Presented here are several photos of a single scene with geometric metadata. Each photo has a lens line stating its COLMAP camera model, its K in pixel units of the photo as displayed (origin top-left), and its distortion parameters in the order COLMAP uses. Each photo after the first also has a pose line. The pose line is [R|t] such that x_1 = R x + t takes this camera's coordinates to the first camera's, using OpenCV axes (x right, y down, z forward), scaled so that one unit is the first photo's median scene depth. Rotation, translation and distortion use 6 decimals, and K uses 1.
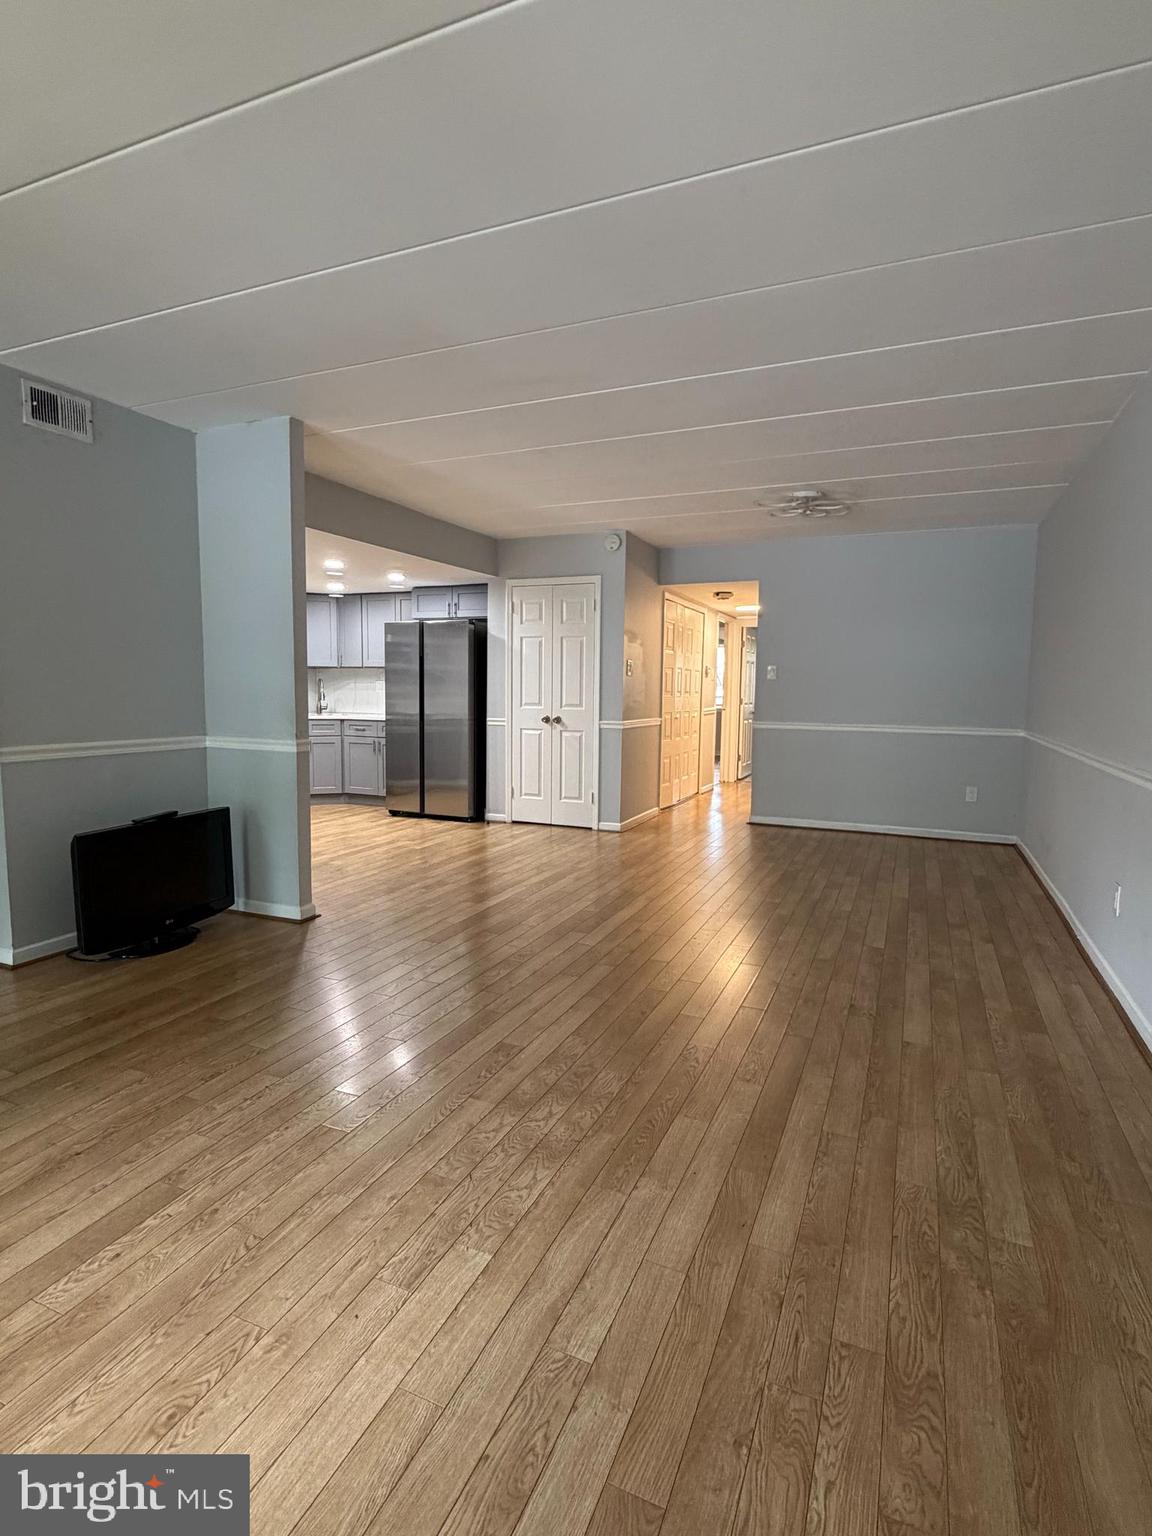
lens RADIAL K [[781.5, 0, 574.1], [0, 781.5, 766.7], [0, 0, 1]] dist [0.004920, 0.000655]
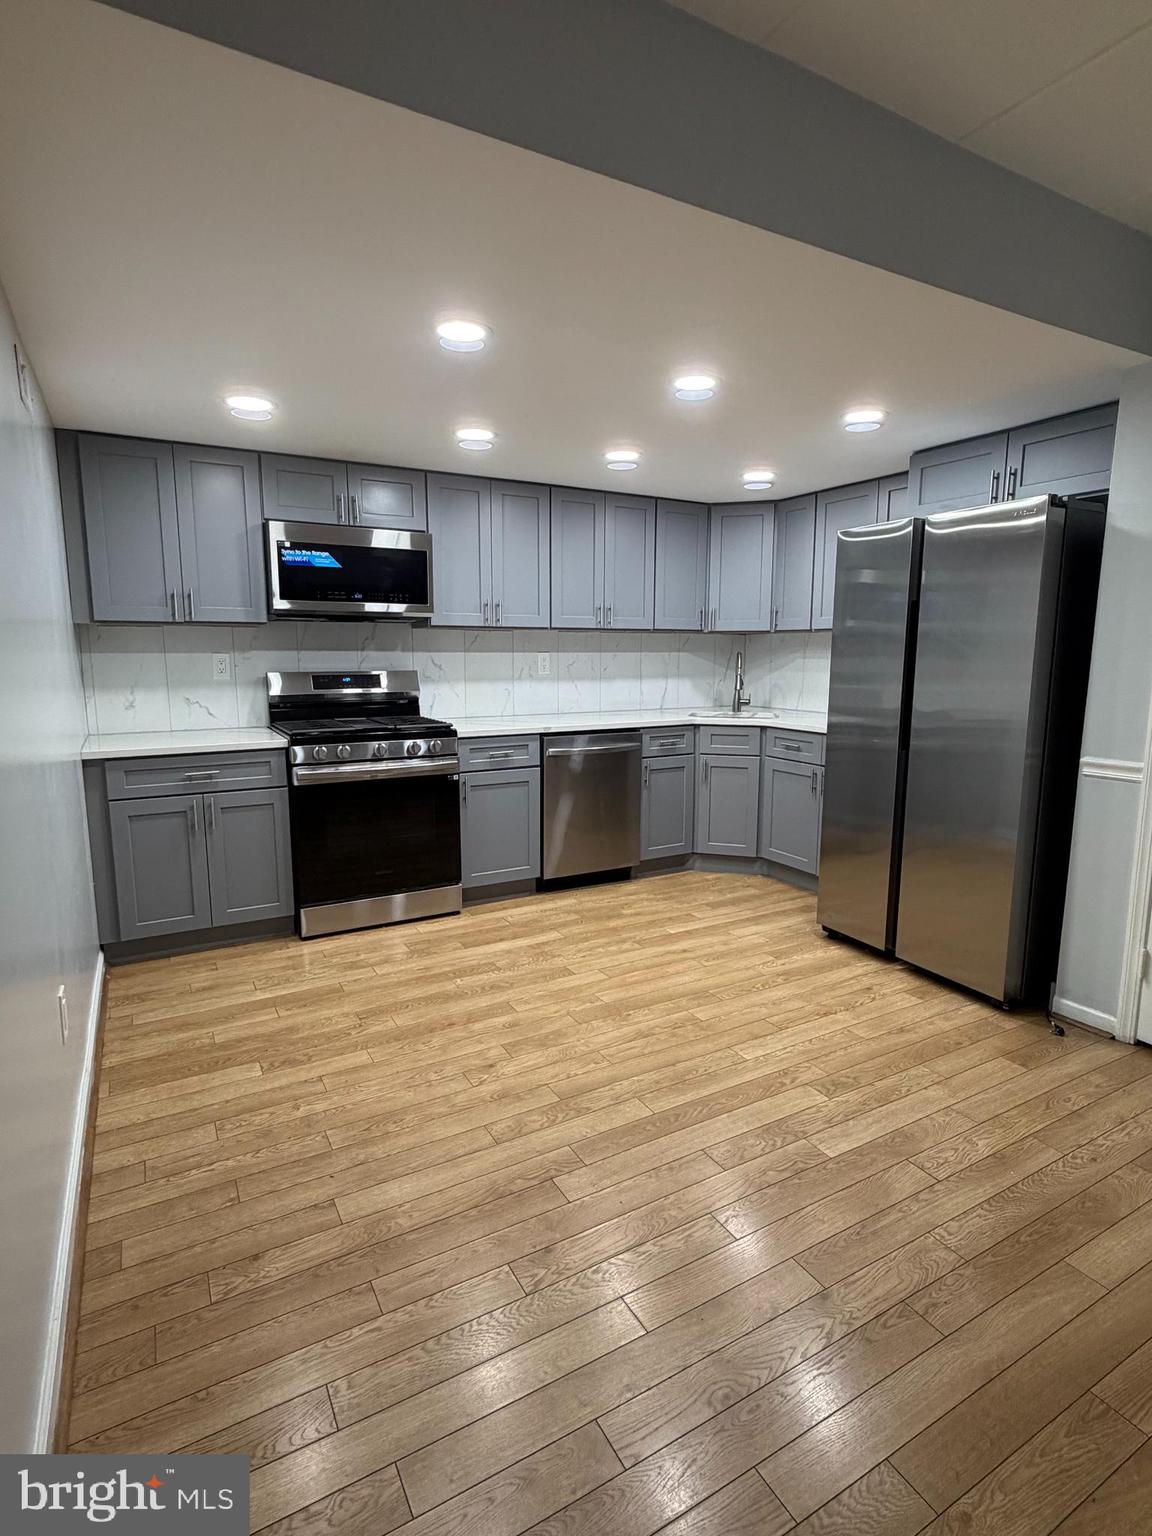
lens RADIAL K [[781.5, 0, 579.5], [0, 781.5, 760.6], [0, 0, 1]] dist [0.004920, 0.000655]
pose [[0.799612, 0.078228, -0.595400, -0.072673], [-0.054275, 0.996835, 0.058081, -0.063839], [0.598060, -0.014127, 0.801327, 0.497527]]
